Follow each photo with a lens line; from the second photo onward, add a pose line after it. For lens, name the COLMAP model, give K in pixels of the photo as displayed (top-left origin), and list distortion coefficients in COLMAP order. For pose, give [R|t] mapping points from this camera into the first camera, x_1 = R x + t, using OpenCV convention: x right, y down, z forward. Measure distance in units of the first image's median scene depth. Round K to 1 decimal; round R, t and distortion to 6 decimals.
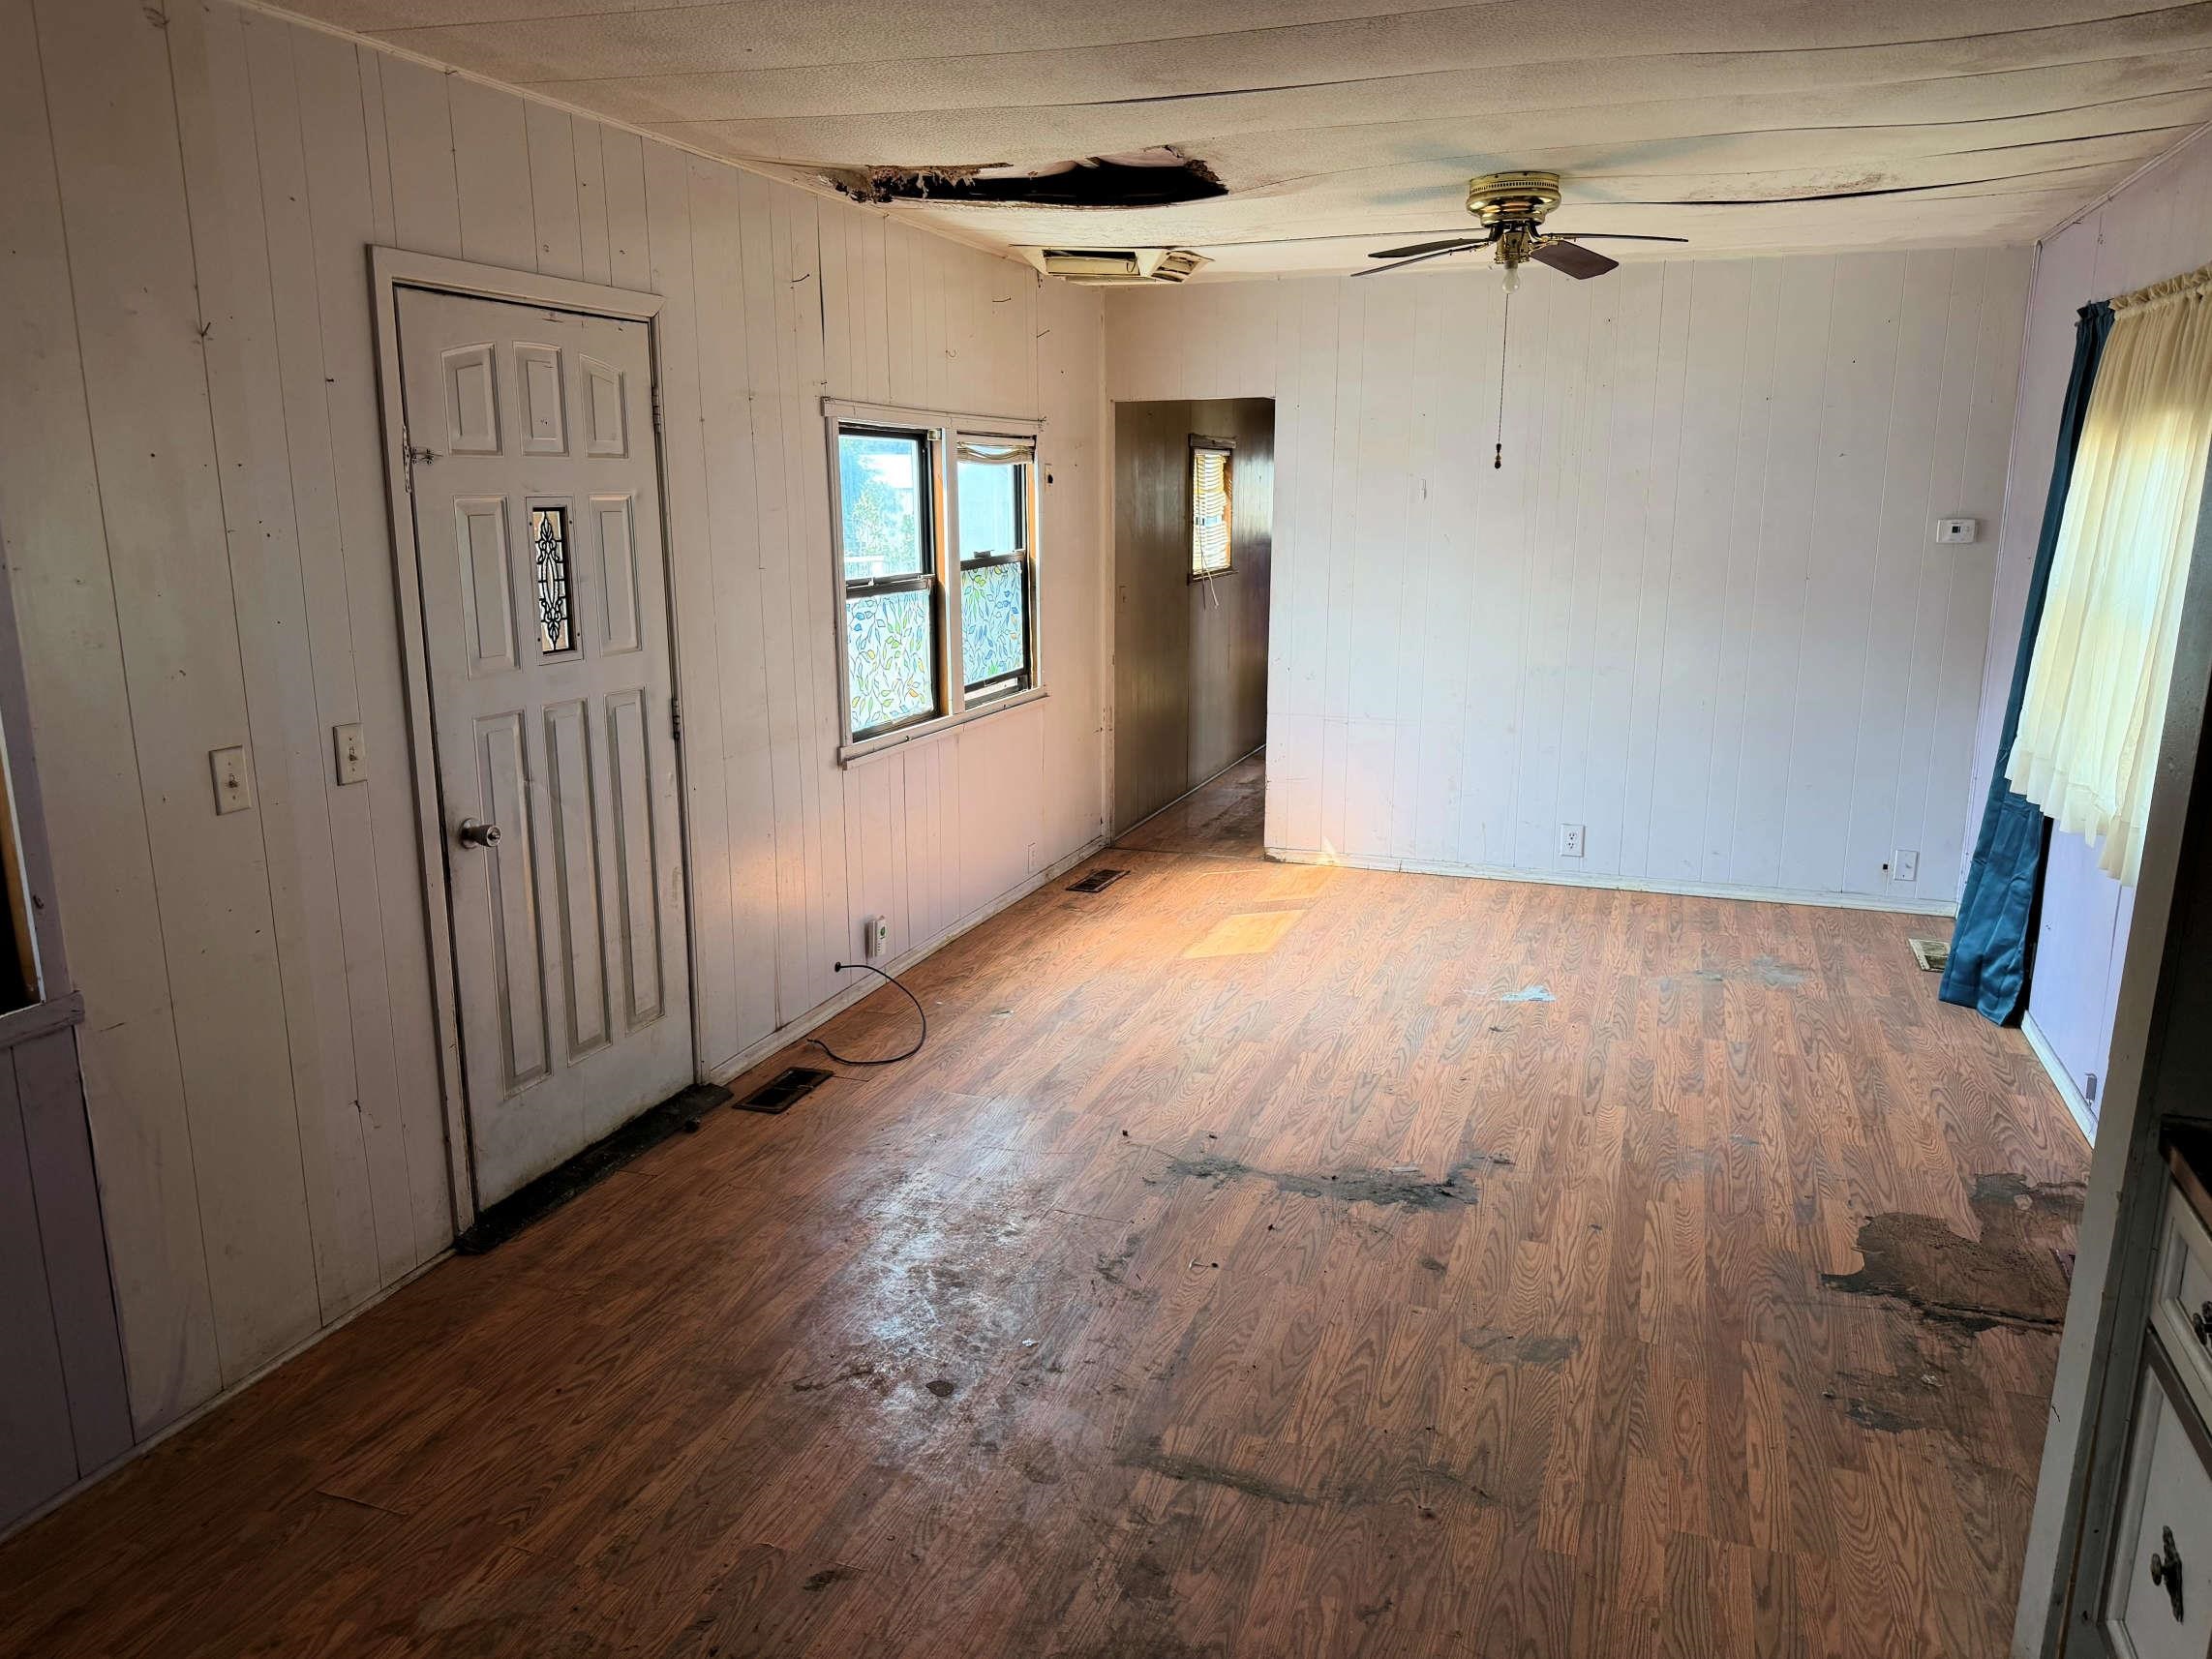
lens RADIAL K [[1547.2, 0, 1104.9], [0, 1547.2, 831.5], [0, 0, 1]] dist [0.038238, -0.024586]
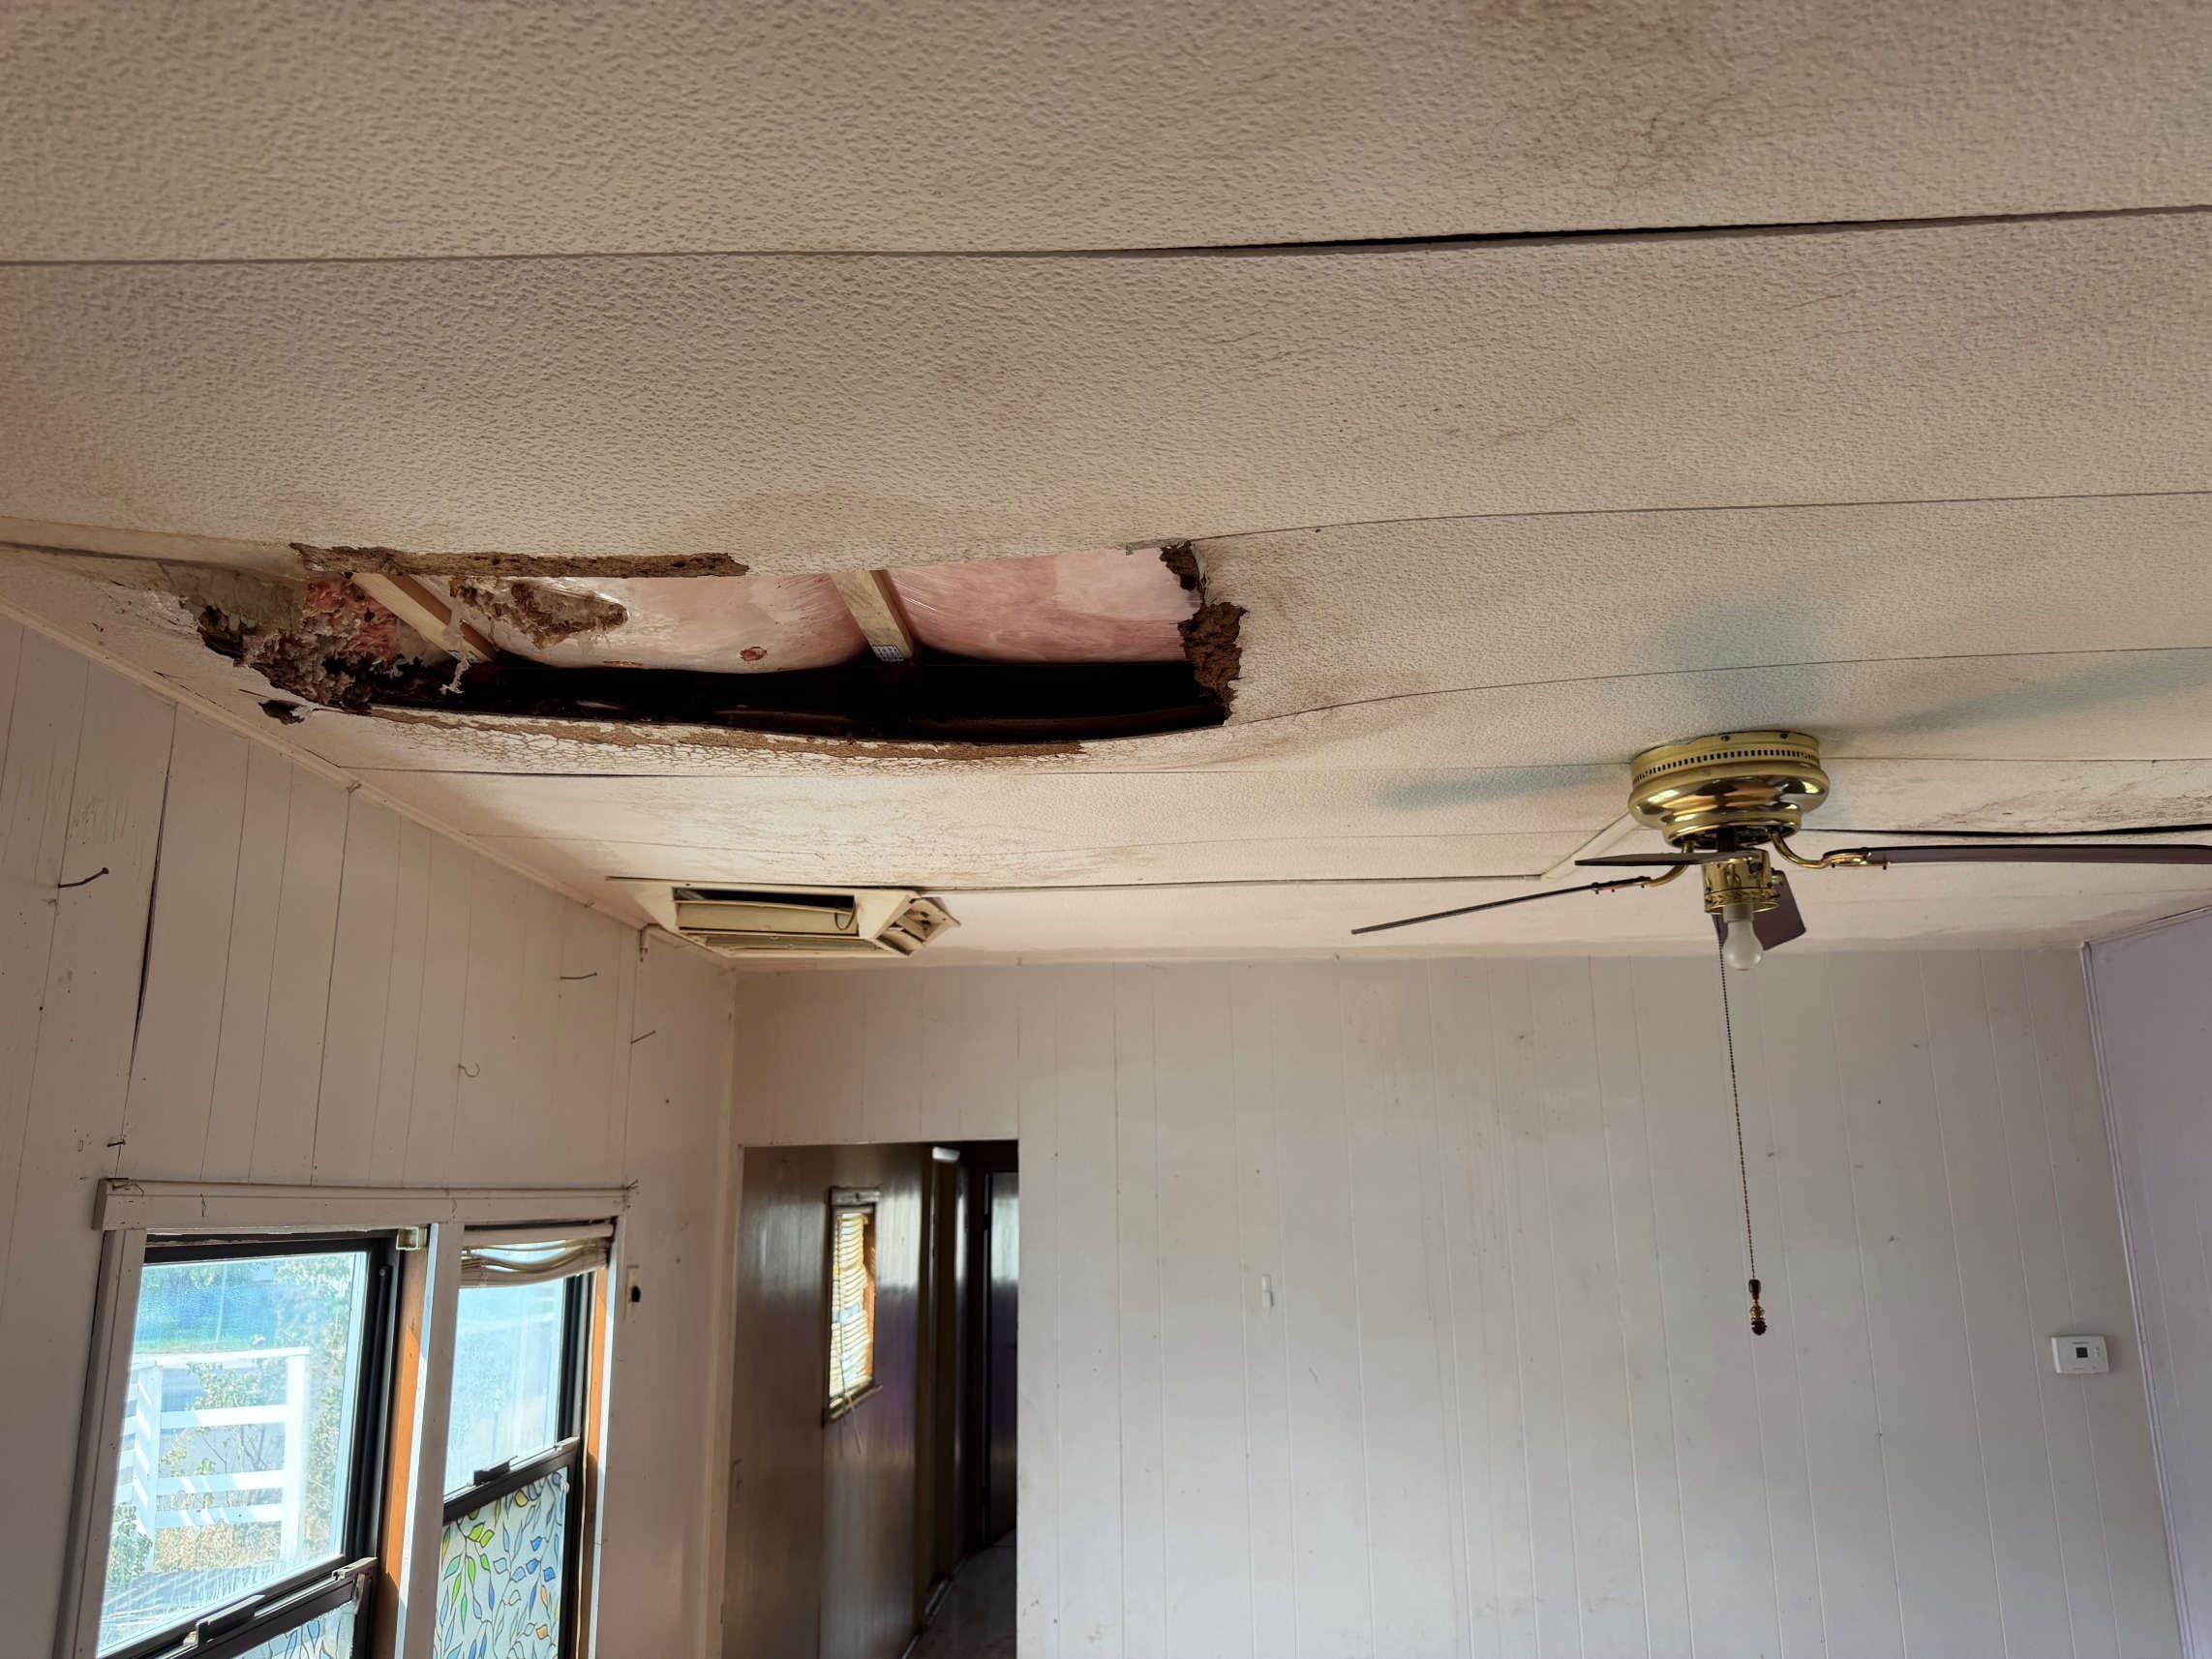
lens RADIAL K [[1547.2, 0, 1113.7], [0, 1547.2, 839.1], [0, 0, 1]] dist [0.038238, -0.024586]
pose [[0.951034, 0.056895, 0.303805, -0.058349], [0.080515, 0.903376, -0.421223, -0.148117], [-0.298416, 0.425058, 0.854561, 0.480875]]
